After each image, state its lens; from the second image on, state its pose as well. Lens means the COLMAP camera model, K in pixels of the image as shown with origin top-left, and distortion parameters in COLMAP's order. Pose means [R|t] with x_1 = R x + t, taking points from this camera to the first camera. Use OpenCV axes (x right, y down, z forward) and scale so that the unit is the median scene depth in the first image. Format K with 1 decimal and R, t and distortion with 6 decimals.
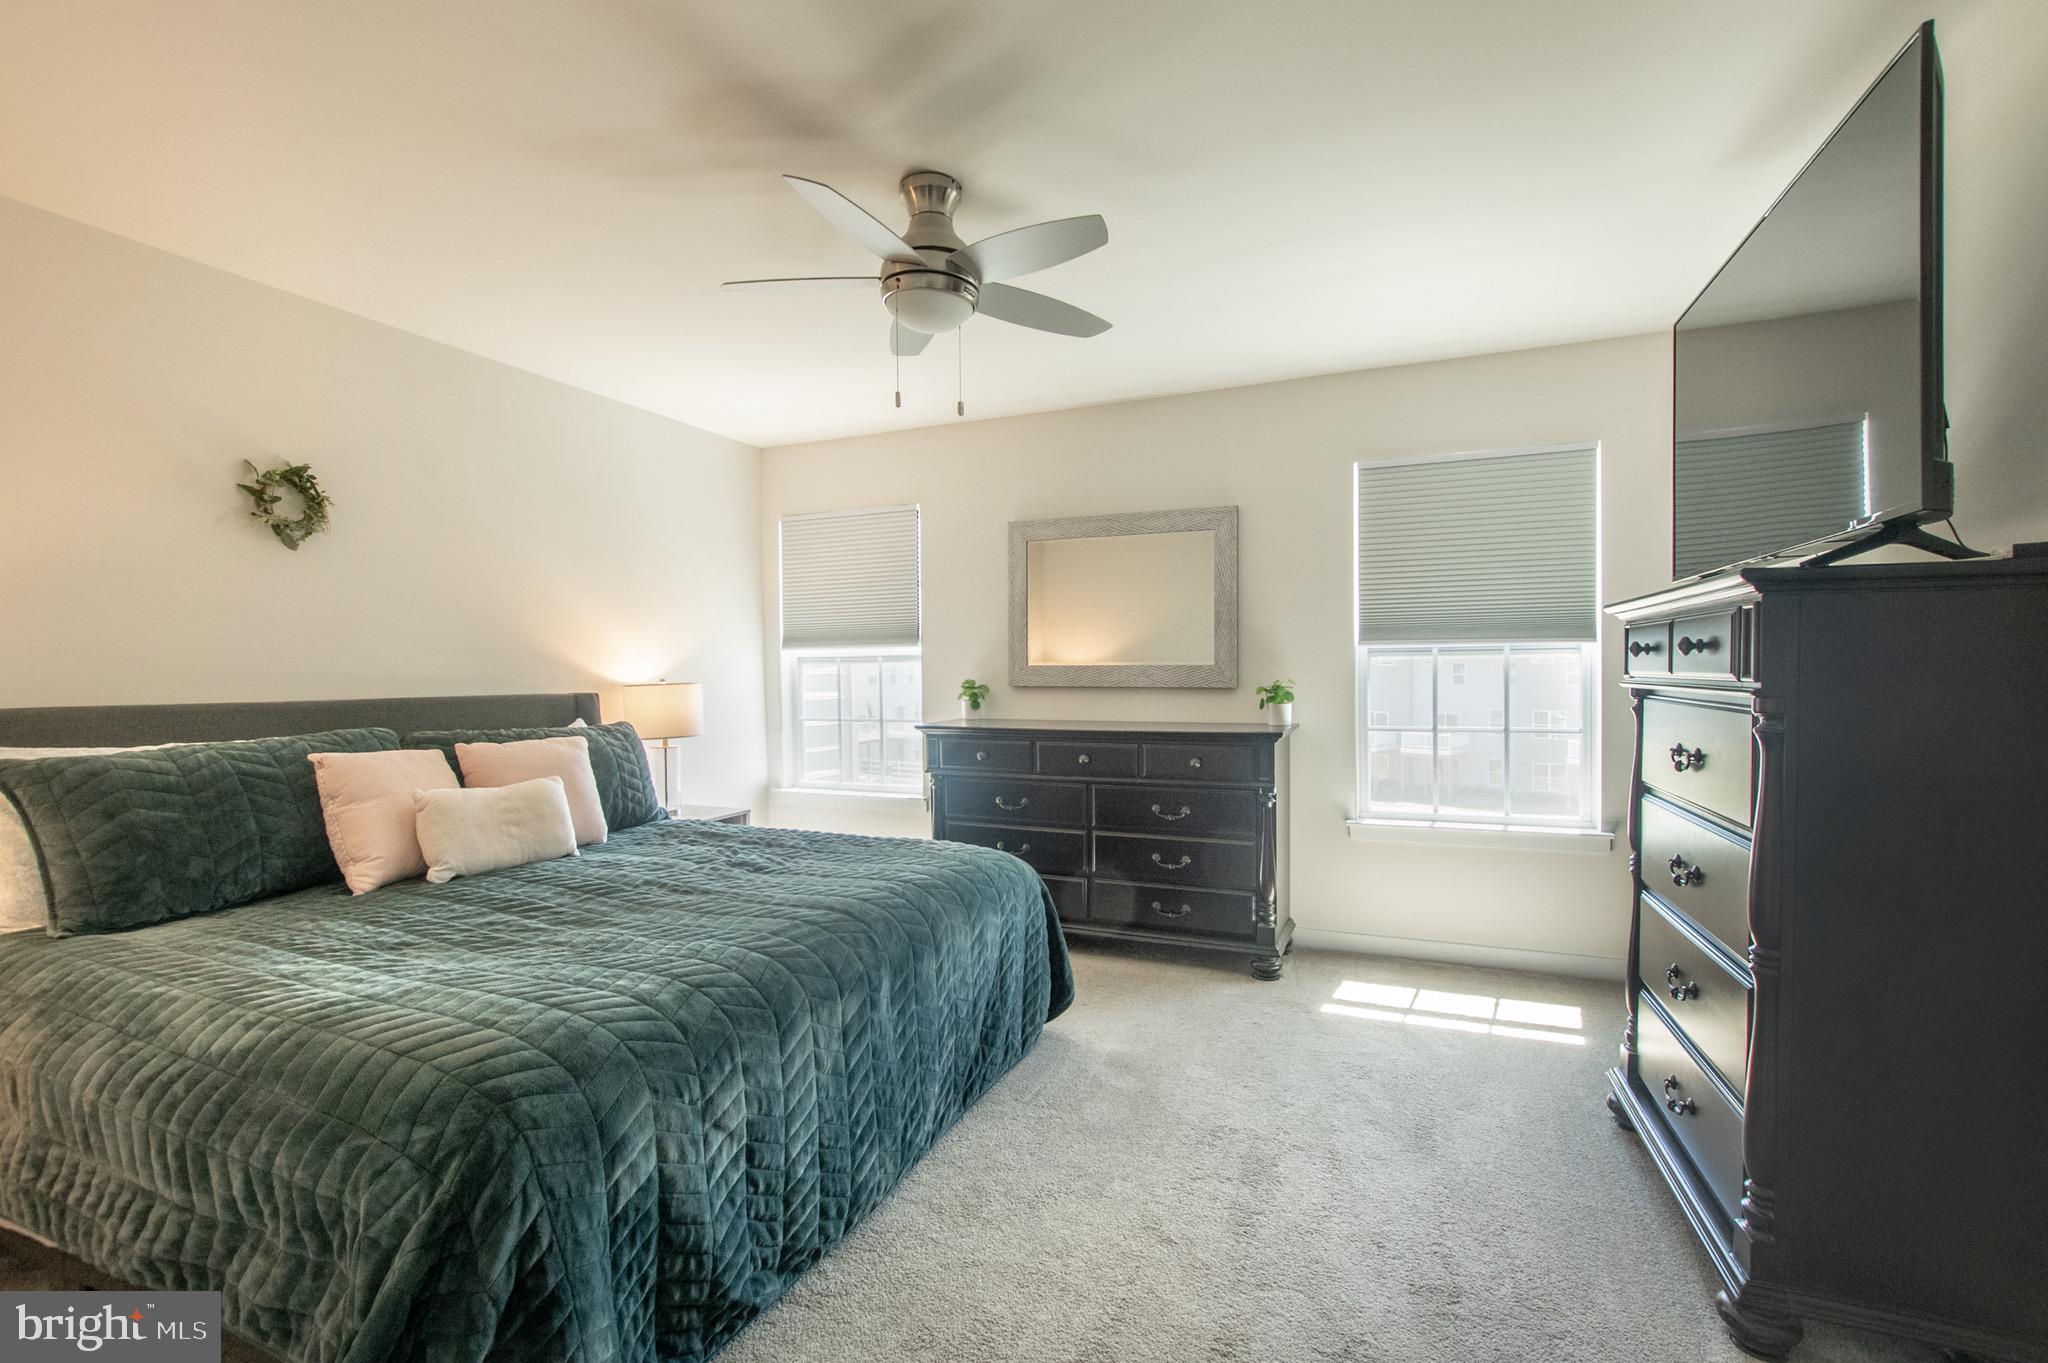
lens RADIAL K [[878.5, 0, 1023.1], [0, 878.5, 701.8], [0, 0, 1]] dist [-0.012348, 0.000072]
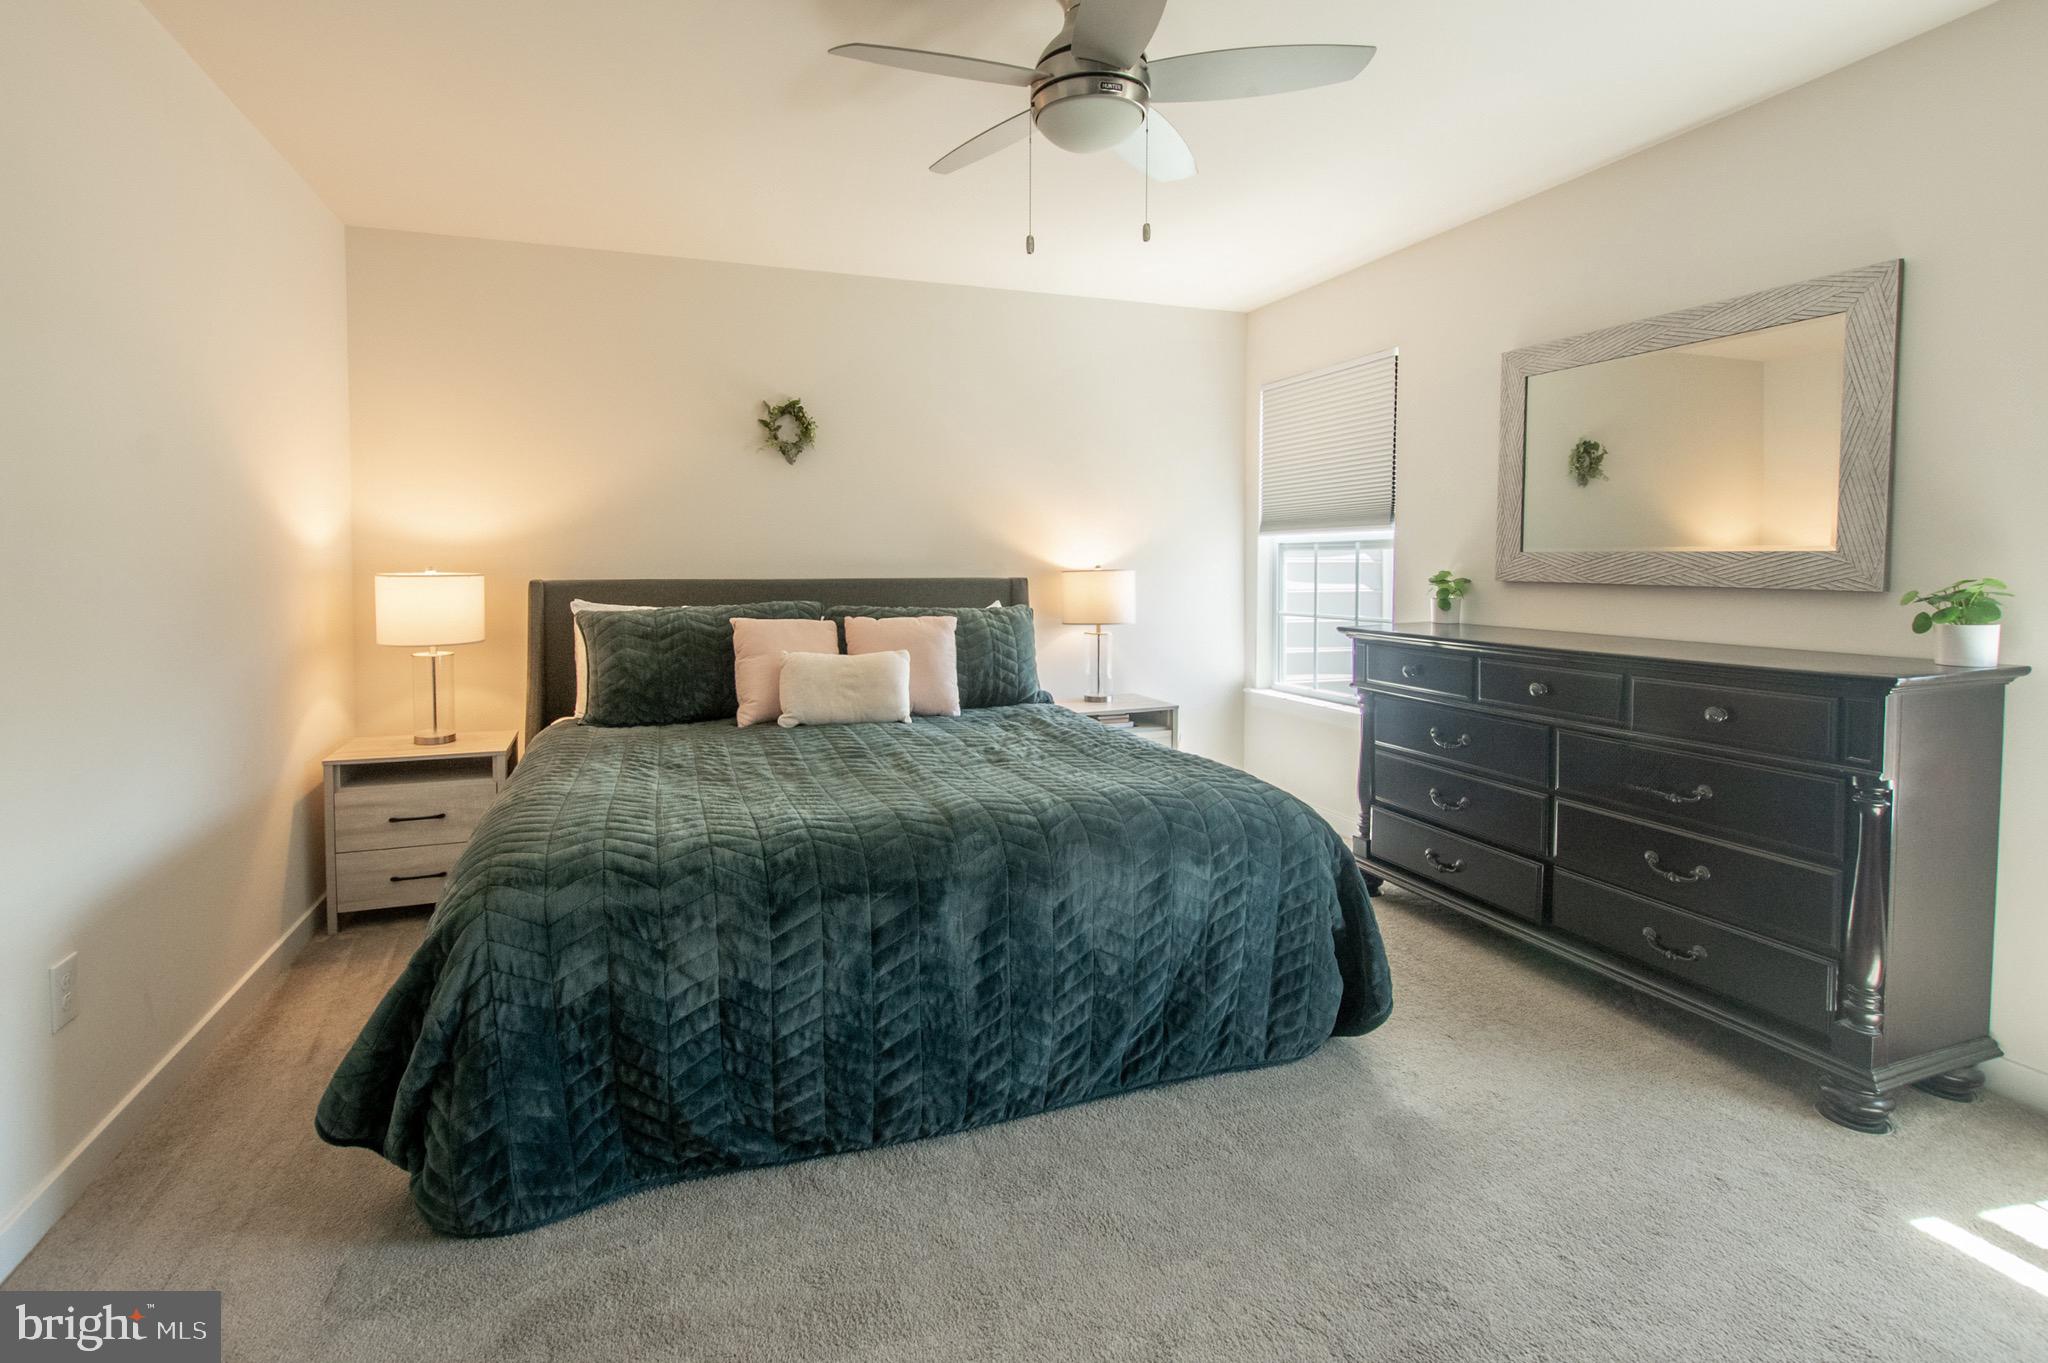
lens RADIAL K [[923.8, 0, 1024.9], [0, 923.8, 613.3], [0, 0, 1]] dist [-0.009892, 0.000391]
pose [[0.677174, 0.047174, -0.734309, 0.447462], [-0.030465, 0.998885, 0.036076, -0.010434], [0.735192, -0.002059, 0.677856, 0.311952]]
